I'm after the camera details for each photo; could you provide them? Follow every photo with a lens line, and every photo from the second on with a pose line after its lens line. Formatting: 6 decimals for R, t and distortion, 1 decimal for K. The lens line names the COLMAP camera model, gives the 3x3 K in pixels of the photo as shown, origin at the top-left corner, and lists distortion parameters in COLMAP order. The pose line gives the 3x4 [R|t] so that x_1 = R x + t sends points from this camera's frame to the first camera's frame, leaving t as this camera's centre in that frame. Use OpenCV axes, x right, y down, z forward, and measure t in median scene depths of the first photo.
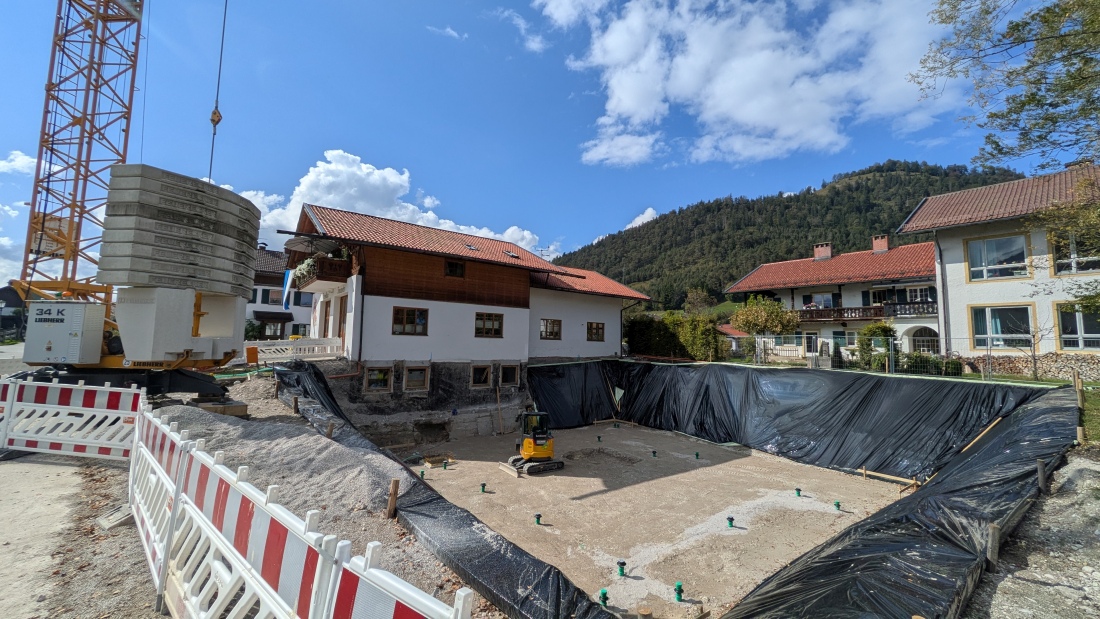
lens RADIAL K [[429.8, 0, 549.6], [0, 429.8, 307.7], [0, 0, 1]] dist [-0.004707, -0.000041]
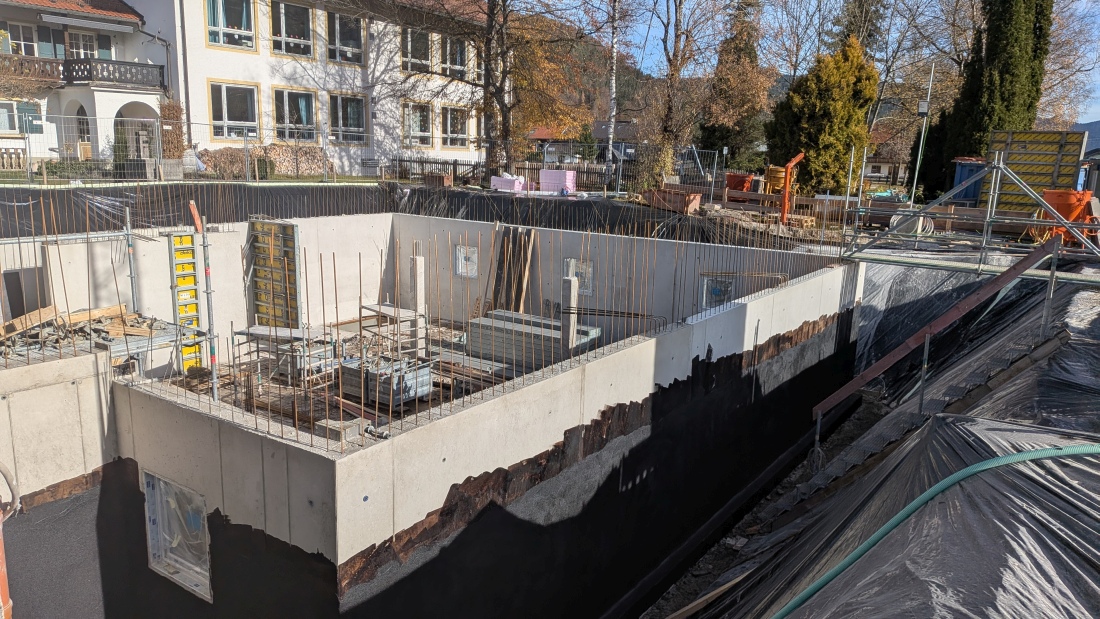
lens RADIAL K [[783.1, 0, 555.6], [0, 783.1, 316.8], [0, 0, 1]] dist [0.064287, -0.096446]
pose [[-0.301810, -0.230633, 0.925051, -0.477050], [-0.118821, 0.971832, 0.203529, 0.038379], [-0.945935, -0.048488, -0.320713, 0.750627]]
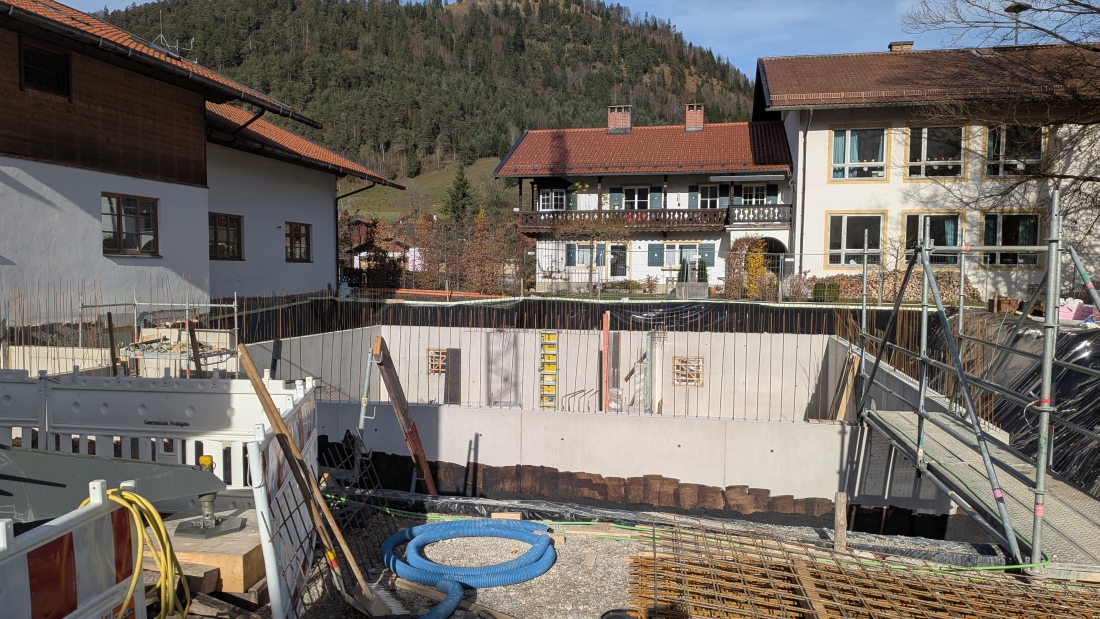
lens RADIAL K [[783.1, 0, 546.8], [0, 783.1, 336.0], [0, 0, 1]] dist [0.064287, -0.096446]
pose [[0.769696, -0.070597, 0.634495, -0.310883], [-0.042970, 0.985884, 0.161821, 0.005648], [-0.636963, -0.151817, 0.755798, 0.173646]]
